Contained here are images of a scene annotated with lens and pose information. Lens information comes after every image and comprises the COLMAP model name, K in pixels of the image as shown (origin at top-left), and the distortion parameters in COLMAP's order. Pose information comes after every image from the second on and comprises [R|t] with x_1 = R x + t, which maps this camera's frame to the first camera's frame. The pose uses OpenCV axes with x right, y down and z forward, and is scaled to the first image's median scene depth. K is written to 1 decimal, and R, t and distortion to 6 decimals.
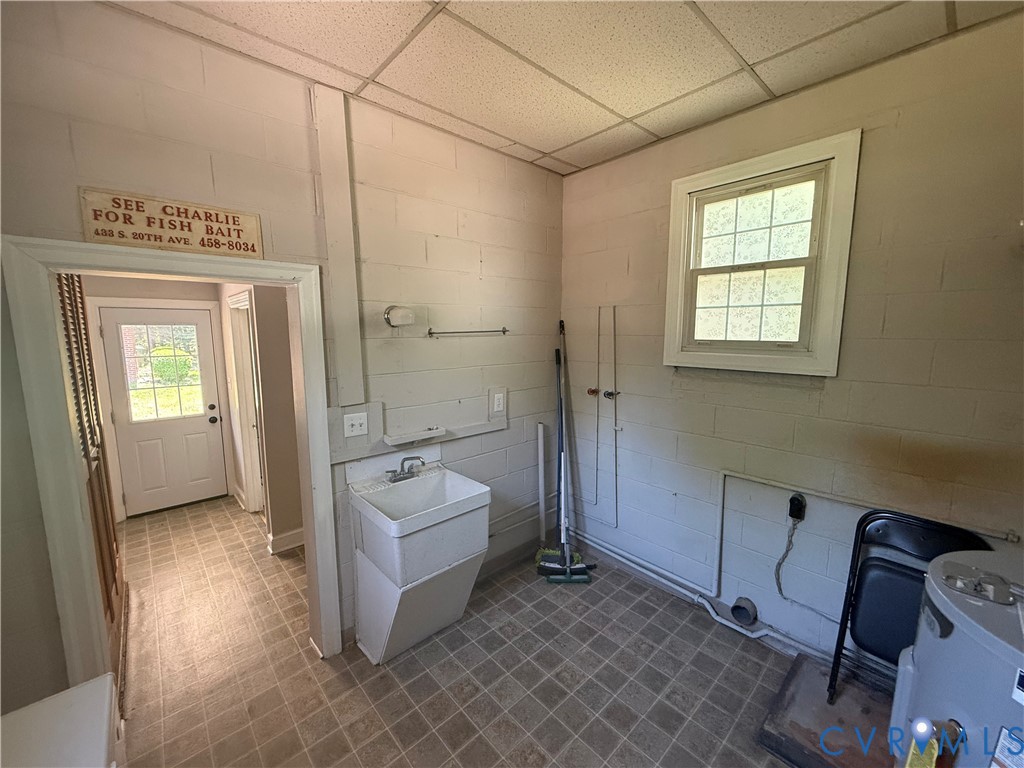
lens RADIAL K [[408.7, 0, 513.5], [0, 408.7, 383.9], [0, 0, 1]] dist [0.003778, 0.000252]
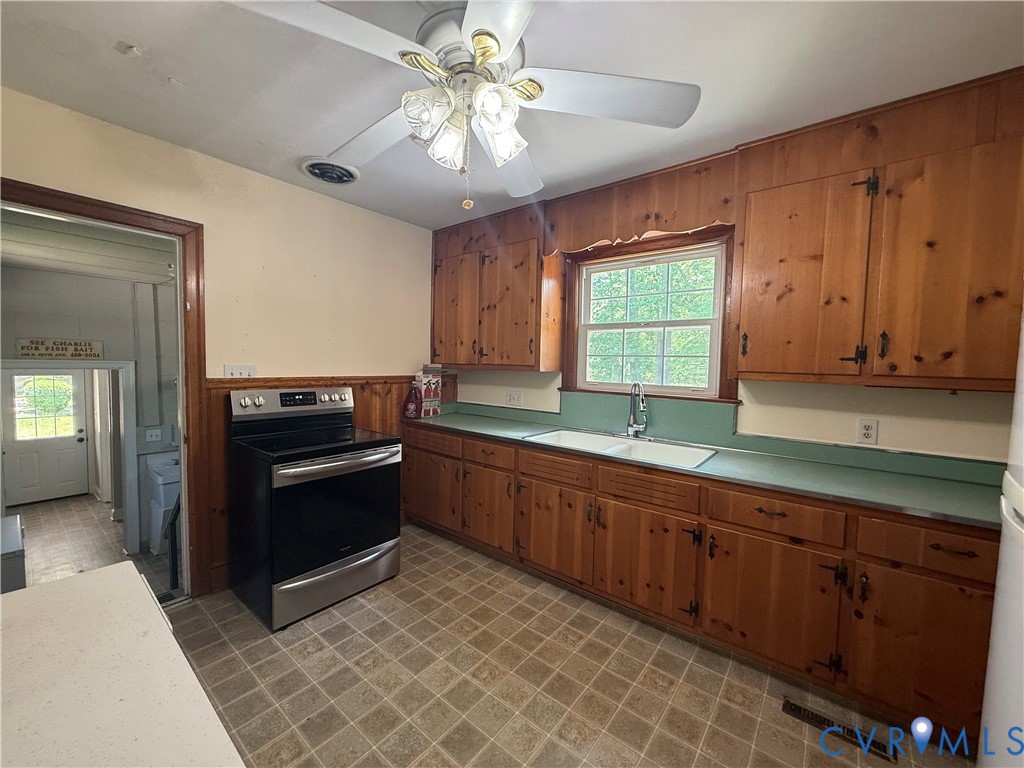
lens RADIAL K [[408.7, 0, 509.9], [0, 408.7, 384.2], [0, 0, 1]] dist [0.003778, 0.000252]
pose [[0.988908, 0.014720, 0.147795, 1.110424], [-0.003730, 0.997224, -0.074364, -0.011566], [-0.148479, 0.072988, 0.986218, -1.355076]]
